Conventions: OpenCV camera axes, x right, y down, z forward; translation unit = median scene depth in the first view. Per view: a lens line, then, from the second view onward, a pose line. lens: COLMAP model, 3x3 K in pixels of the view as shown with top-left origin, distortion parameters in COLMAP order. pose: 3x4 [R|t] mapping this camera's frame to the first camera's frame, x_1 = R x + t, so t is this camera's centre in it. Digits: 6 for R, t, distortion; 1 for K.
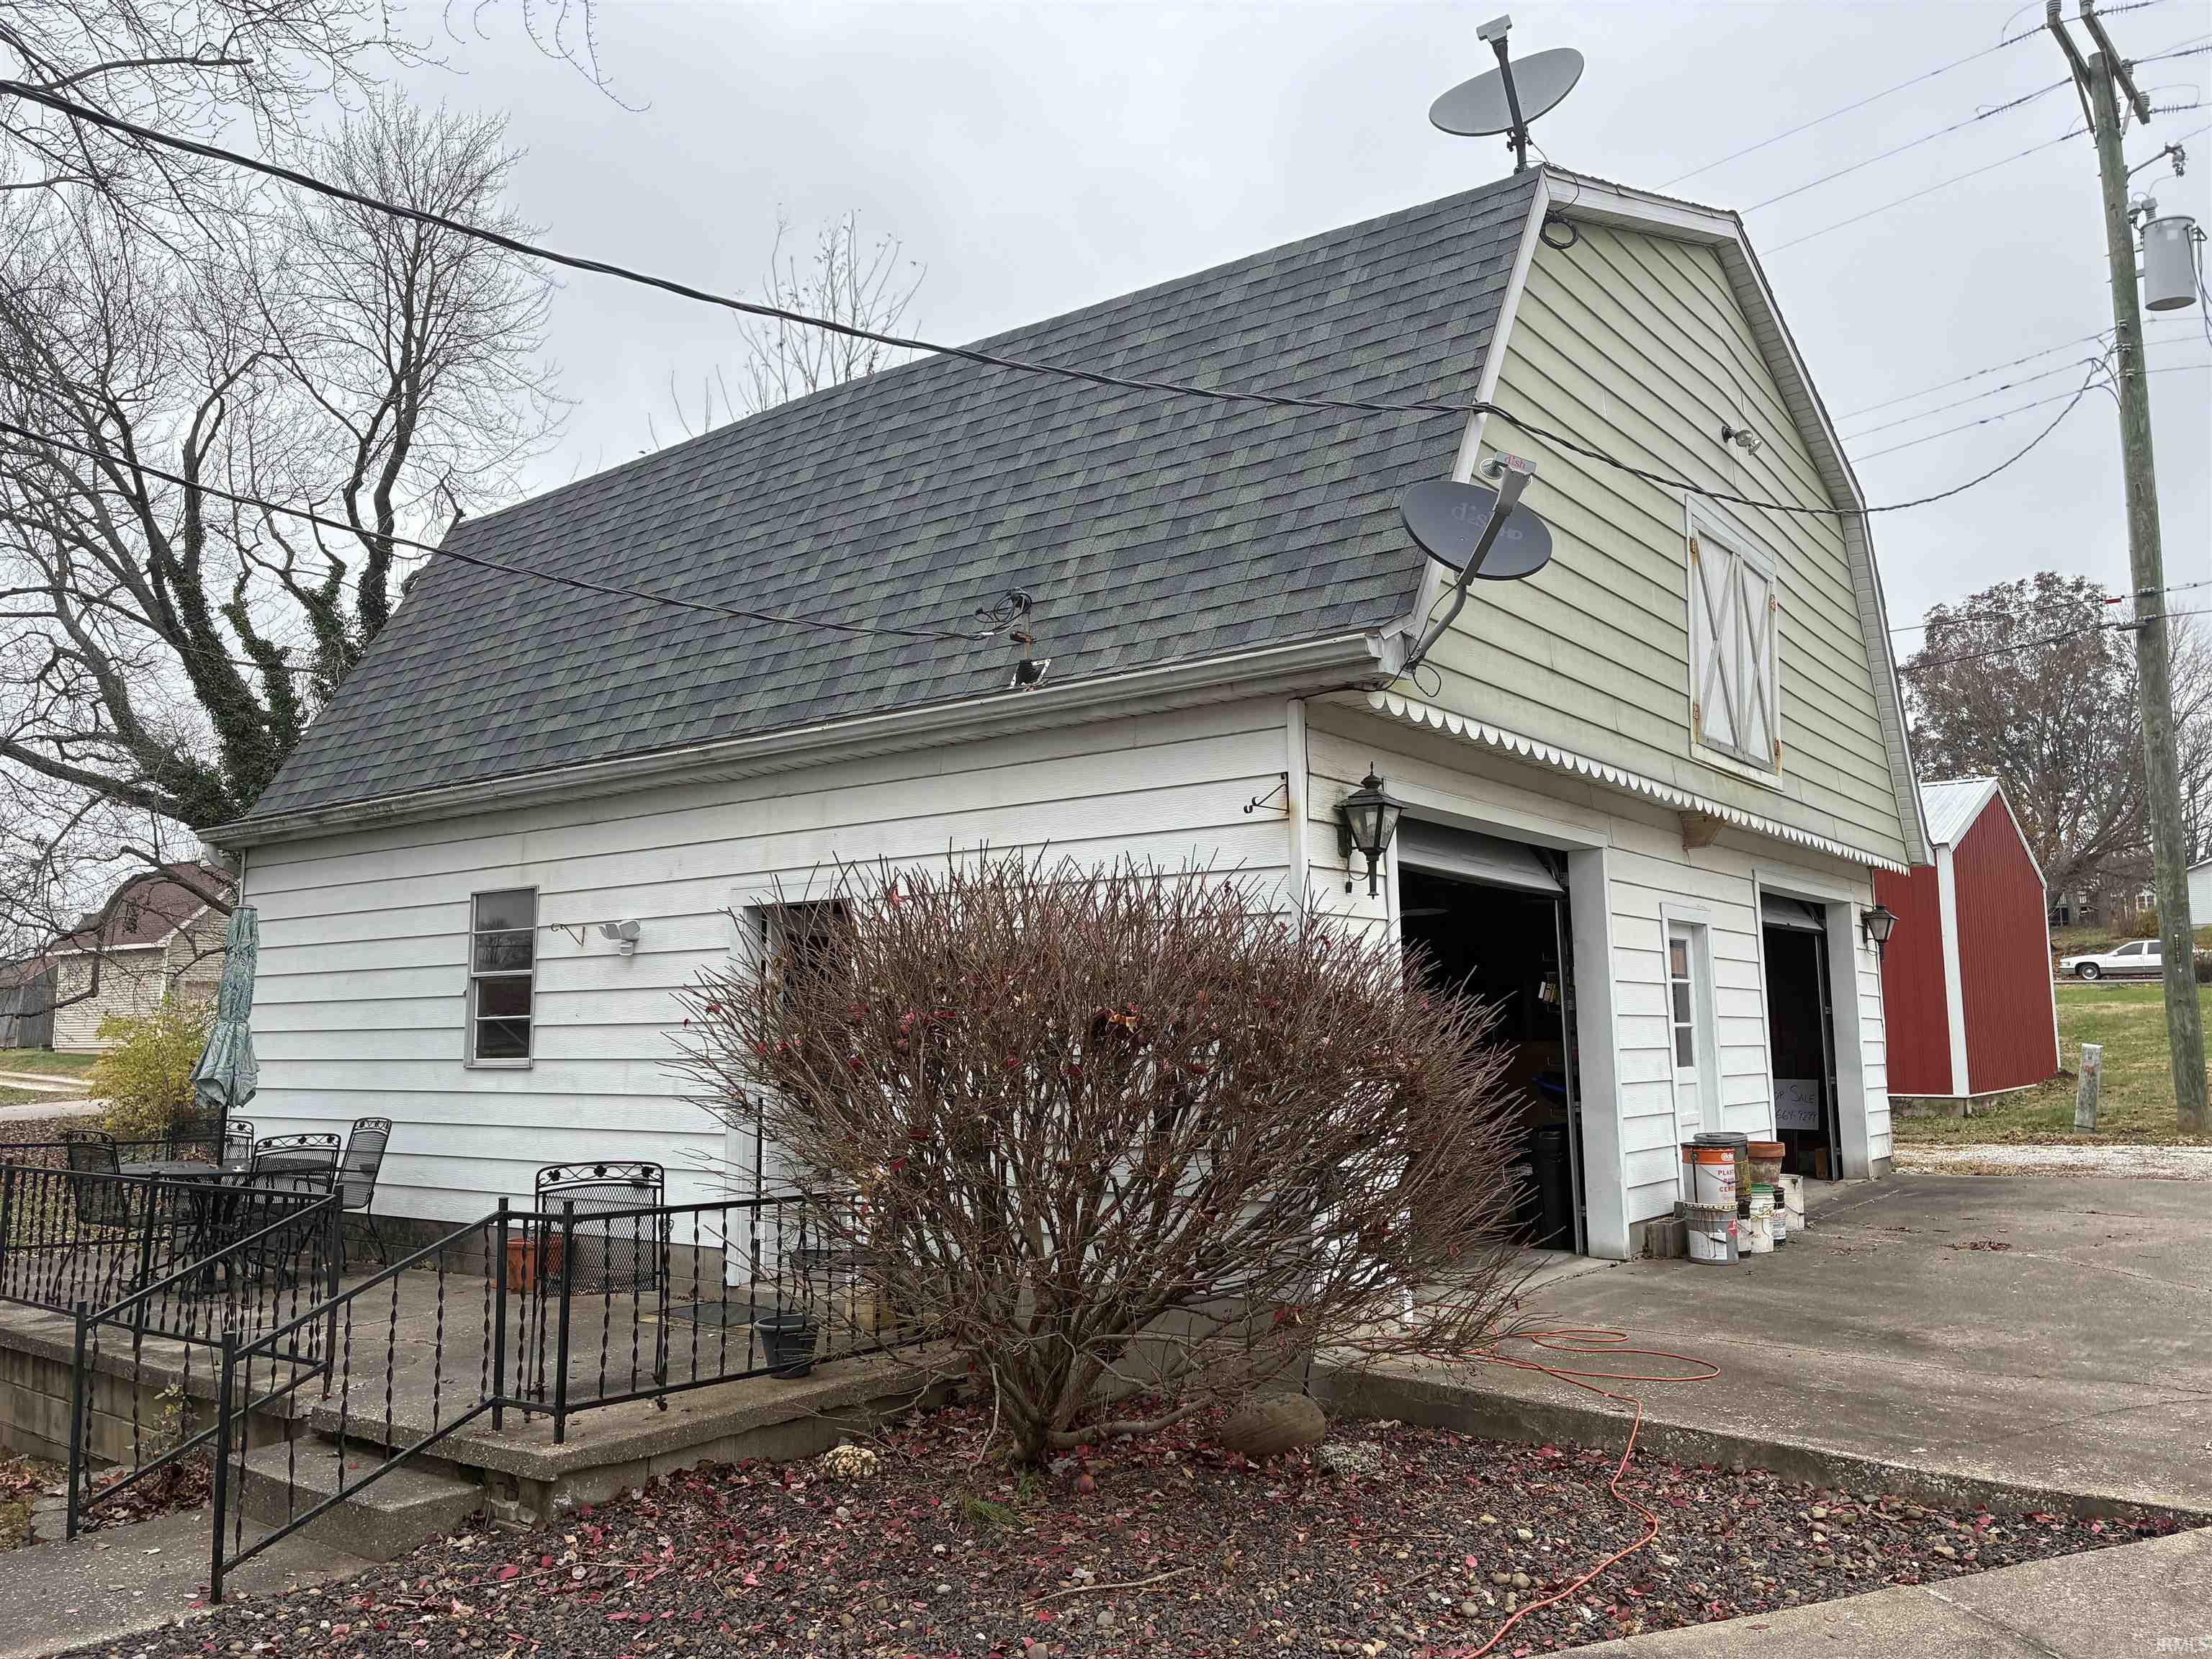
lens RADIAL K [[1646.3, 0, 1110.9], [0, 1646.3, 796.1], [0, 0, 1]] dist [0.072256, -0.080101]
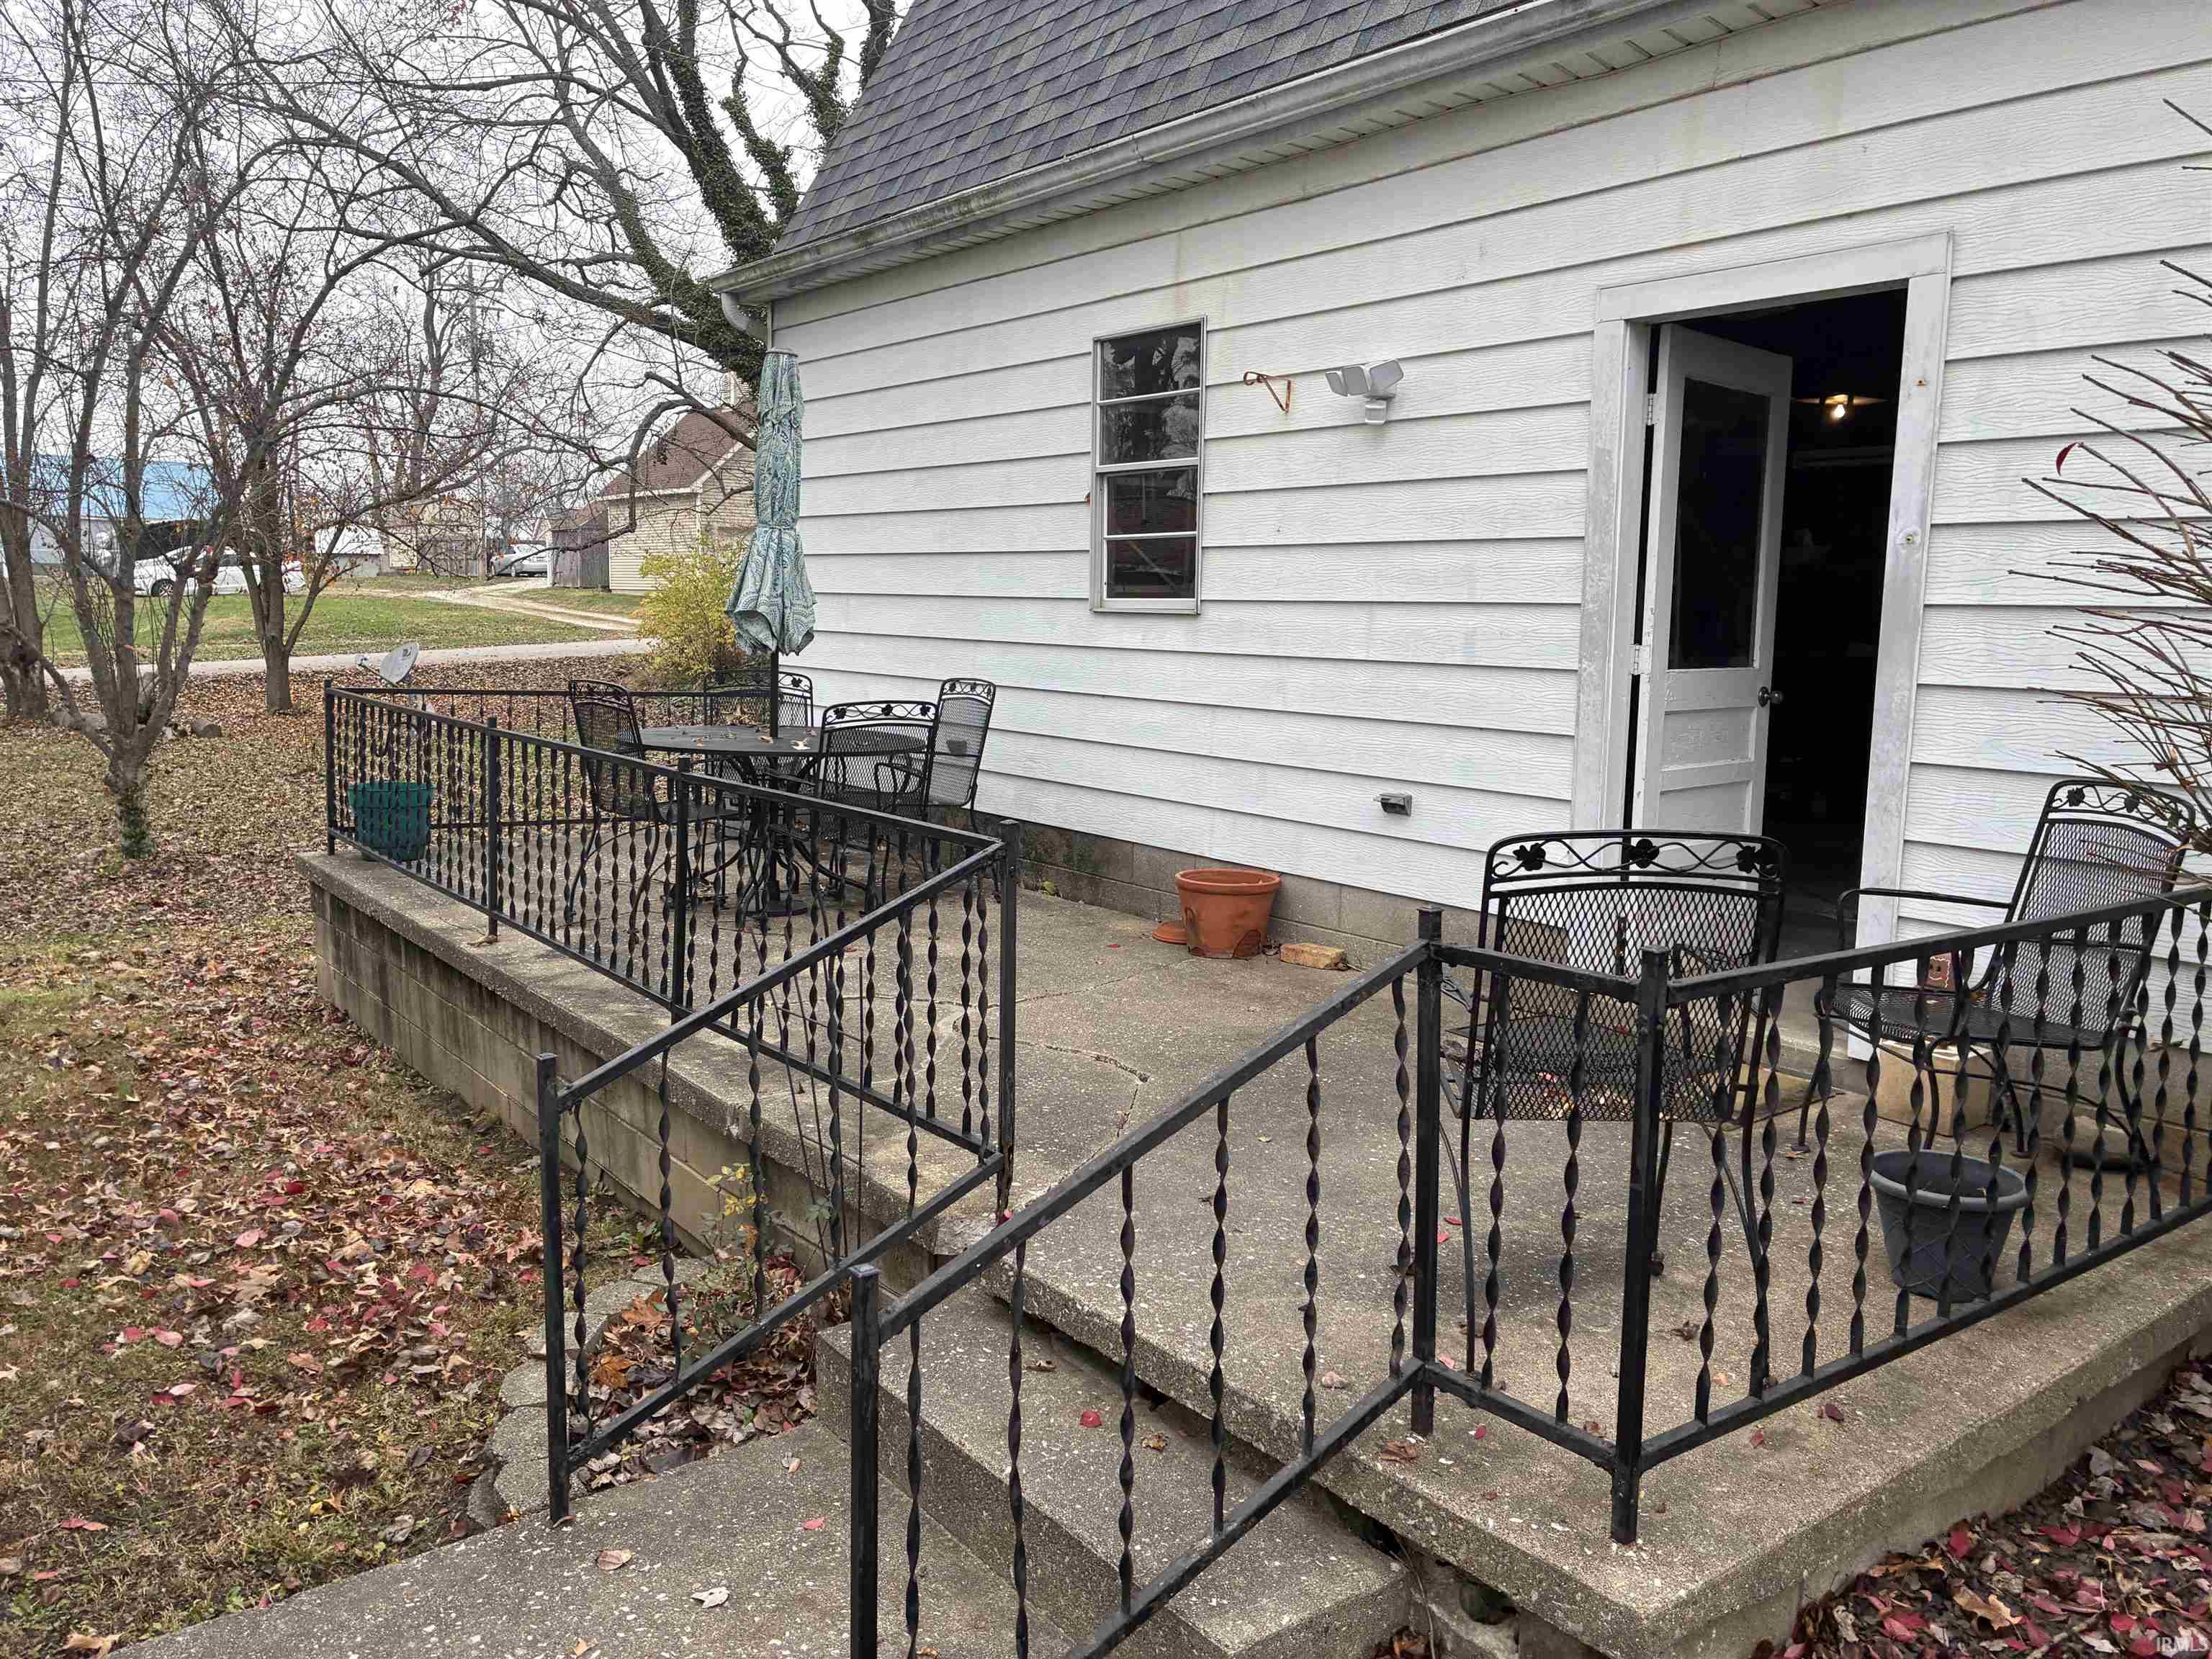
lens RADIAL K [[1646.3, 0, 1110.9], [0, 1646.3, 796.1], [0, 0, 1]] dist [0.072256, -0.080101]
pose [[0.962413, 0.058007, -0.265324, -0.200543], [0.011779, 0.967091, 0.254157, 0.067144], [0.271336, -0.247730, 0.930058, 0.367125]]
